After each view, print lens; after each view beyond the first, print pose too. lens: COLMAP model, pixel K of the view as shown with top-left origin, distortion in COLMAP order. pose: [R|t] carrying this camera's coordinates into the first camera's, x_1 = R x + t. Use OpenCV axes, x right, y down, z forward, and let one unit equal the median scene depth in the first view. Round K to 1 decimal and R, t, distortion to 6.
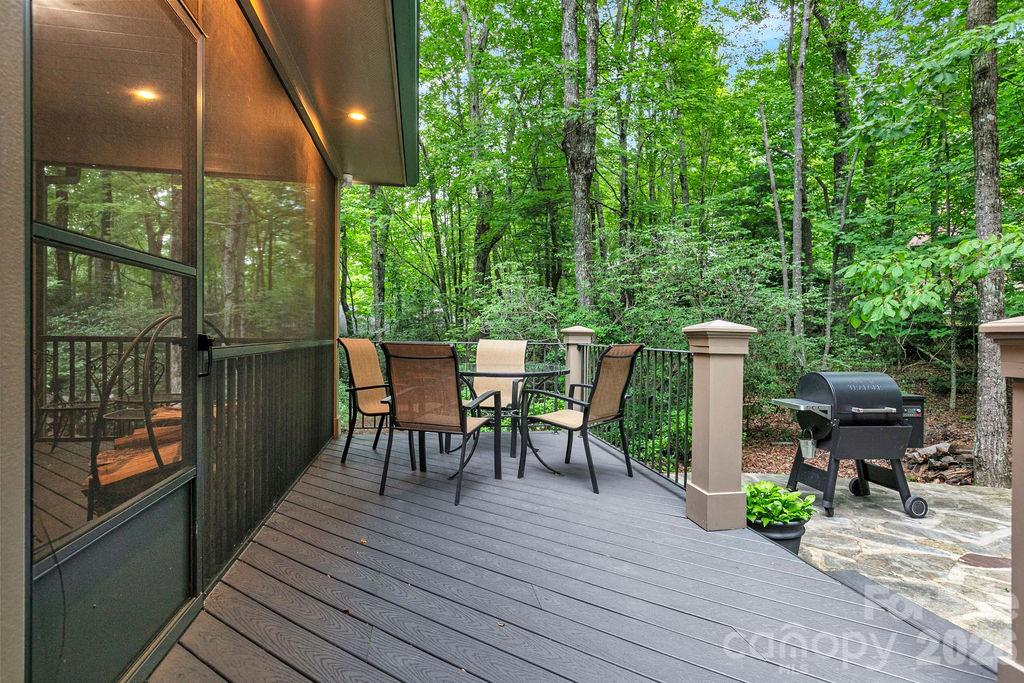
lens RADIAL K [[539.6, 0, 513.5], [0, 539.6, 338.8], [0, 0, 1]] dist [0.009529, -0.003164]
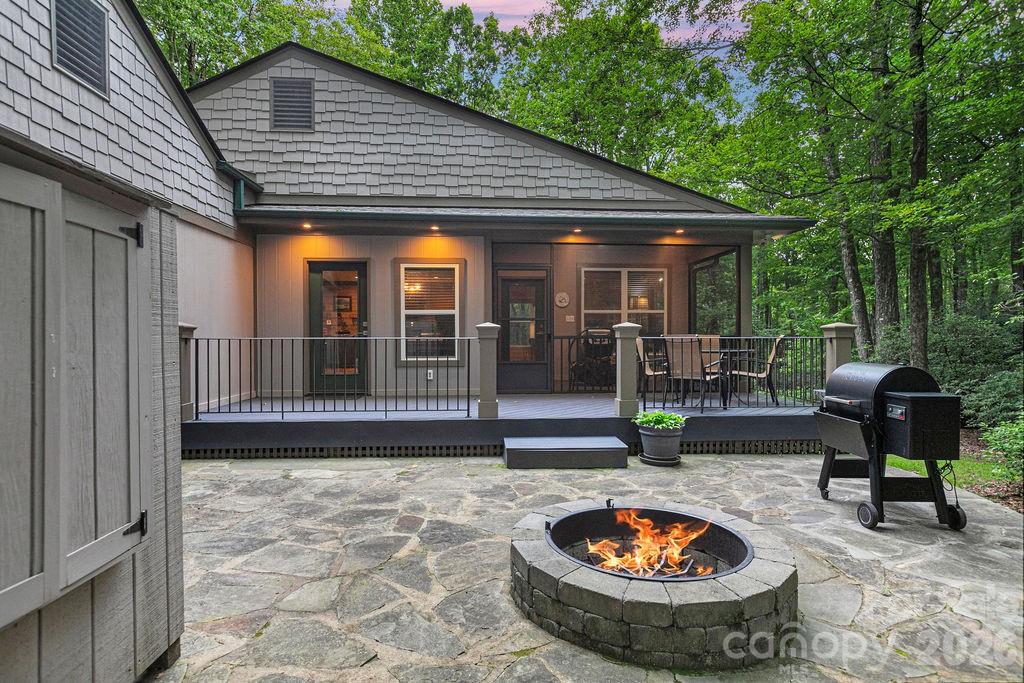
lens RADIAL K [[539.6, 0, 515.5], [0, 539.6, 341.0], [0, 0, 1]] dist [0.009529, -0.003164]
pose [[-0.105461, 0.001236, -0.994423, 0.314033], [-0.004104, 0.999990, 0.001678, 0.003718], [0.994415, 0.004258, -0.105455, 0.094038]]
